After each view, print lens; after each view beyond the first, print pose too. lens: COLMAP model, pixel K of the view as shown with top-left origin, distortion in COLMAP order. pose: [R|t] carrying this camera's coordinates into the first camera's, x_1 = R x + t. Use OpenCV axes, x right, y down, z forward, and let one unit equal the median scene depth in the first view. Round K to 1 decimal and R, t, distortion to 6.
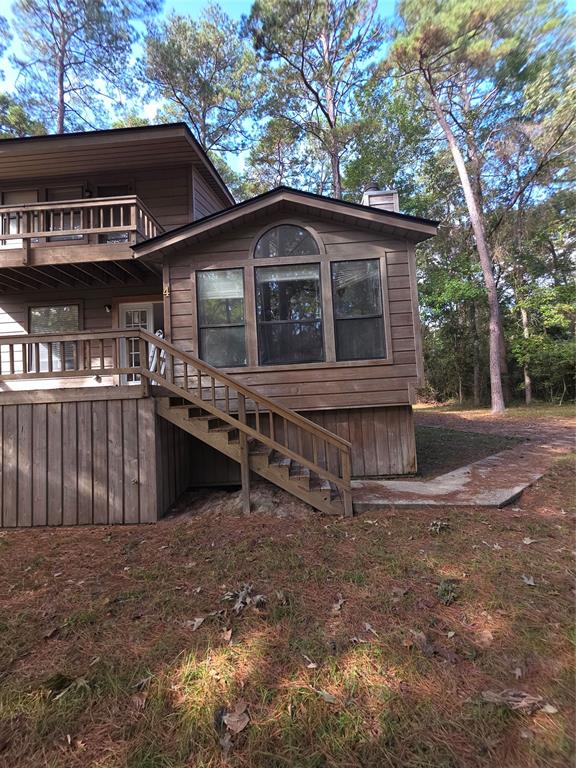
lens RADIAL K [[308.2, 0, 286.4], [0, 308.2, 381.4], [0, 0, 1]] dist [0.000425, -0.000653]
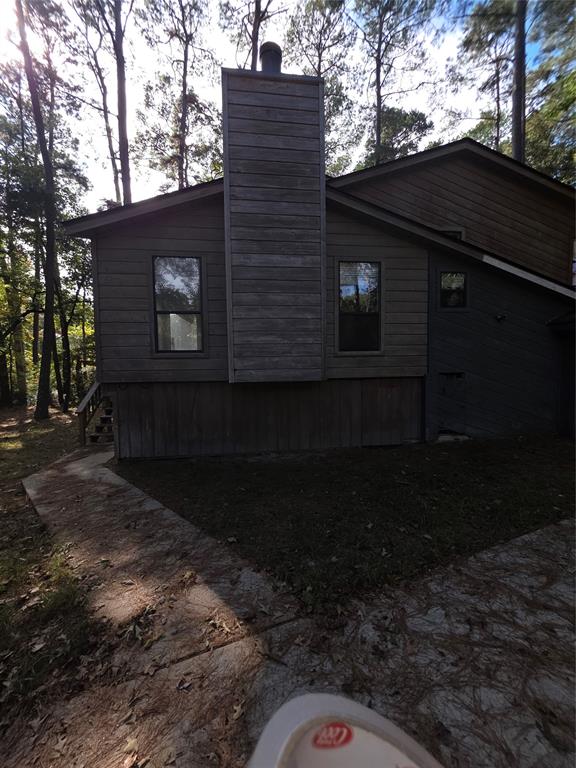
lens RADIAL K [[308.2, 0, 286.4], [0, 308.2, 381.4], [0, 0, 1]] dist [0.000425, -0.000653]
pose [[0.157819, 0.079655, -0.984250, 0.484023], [0.055340, 0.994461, 0.089354, -0.010586], [0.985916, -0.068570, 0.152536, 0.448057]]
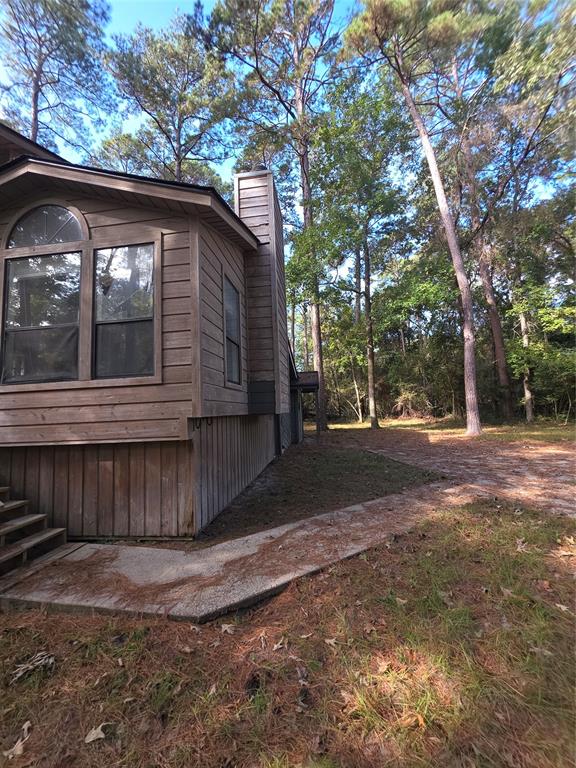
lens RADIAL K [[308.1, 0, 287.1], [0, 308.1, 380.7], [0, 0, 1]] dist [-0.000613, 0.000395]
pose [[0.996466, 0.001445, -0.083982, 0.217135], [-0.004385, 0.999384, -0.034826, -0.011956], [0.083879, 0.035071, 0.995859, 0.091757]]
